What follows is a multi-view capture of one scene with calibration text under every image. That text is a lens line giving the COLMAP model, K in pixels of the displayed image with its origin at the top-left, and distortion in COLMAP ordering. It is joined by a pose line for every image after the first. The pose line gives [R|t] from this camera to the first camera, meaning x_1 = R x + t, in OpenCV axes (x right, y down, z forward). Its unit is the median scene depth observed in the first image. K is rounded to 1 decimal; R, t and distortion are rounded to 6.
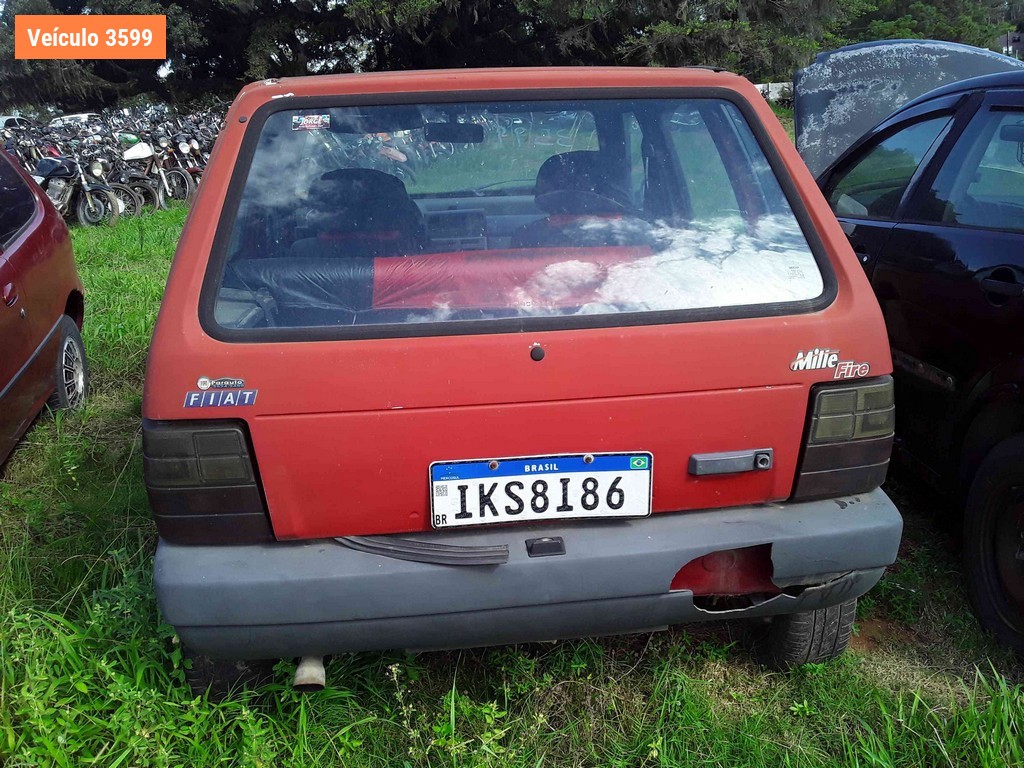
lens RADIAL K [[965.4, 0, 512.0], [0, 965.4, 384.0], [0, 0, 1]] dist [0.114609, -0.256662]
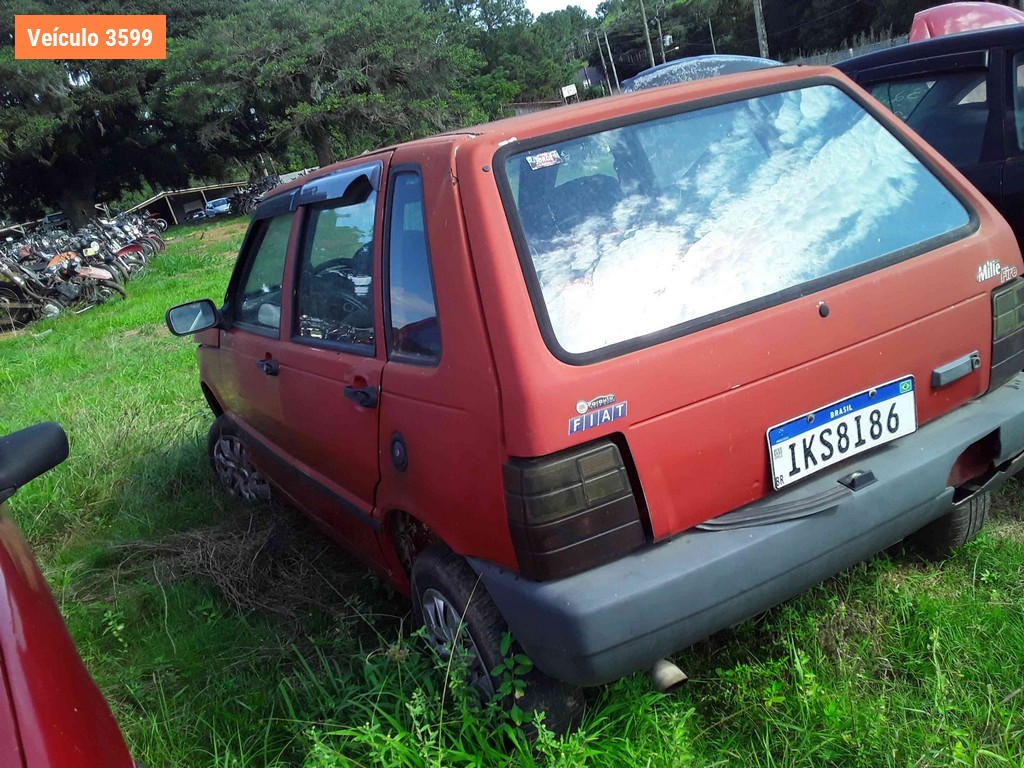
lens RADIAL K [[965.4, 0, 512.0], [0, 965.4, 384.0], [0, 0, 1]] dist [0.114609, -0.256662]
pose [[0.913346, -0.245689, 0.324710, -0.669445], [0.268945, 0.962748, -0.028035, -0.014606], [-0.305726, 0.112934, 0.945398, 0.045357]]
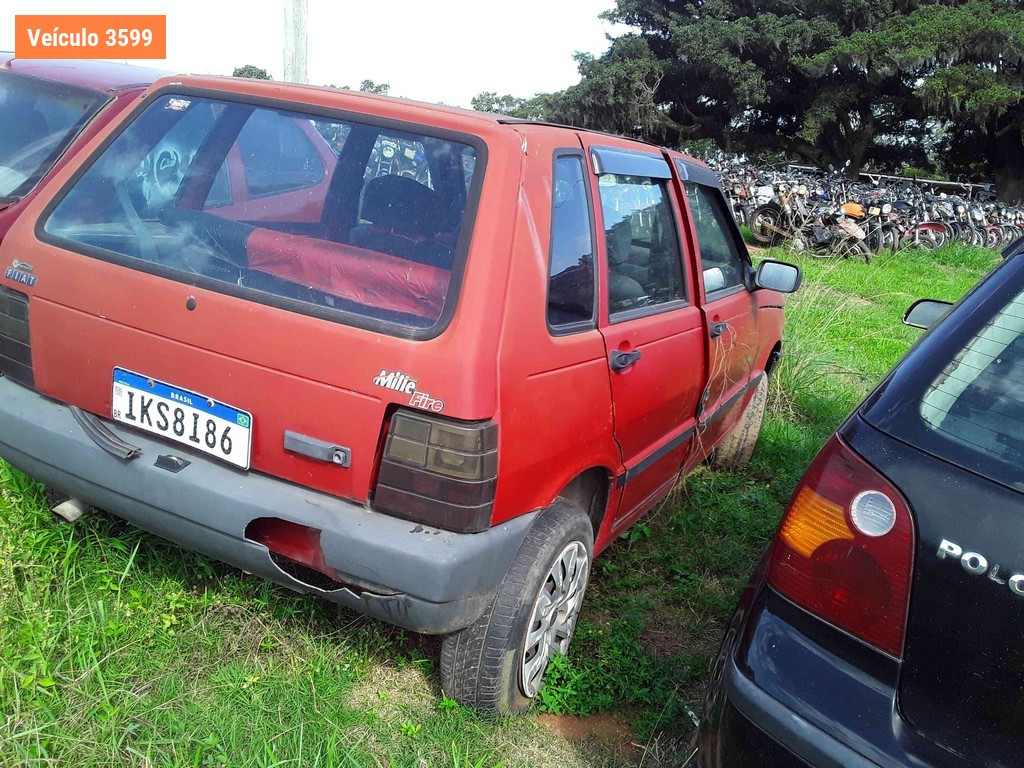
lens RADIAL K [[965.4, 0, 512.0], [0, 965.4, 384.0], [0, 0, 1]] dist [0.114609, -0.256662]
pose [[0.819925, 0.285560, -0.496164, 0.963028], [-0.313740, 0.949103, 0.027779, -0.093881], [0.478843, 0.132890, 0.867785, 0.131690]]
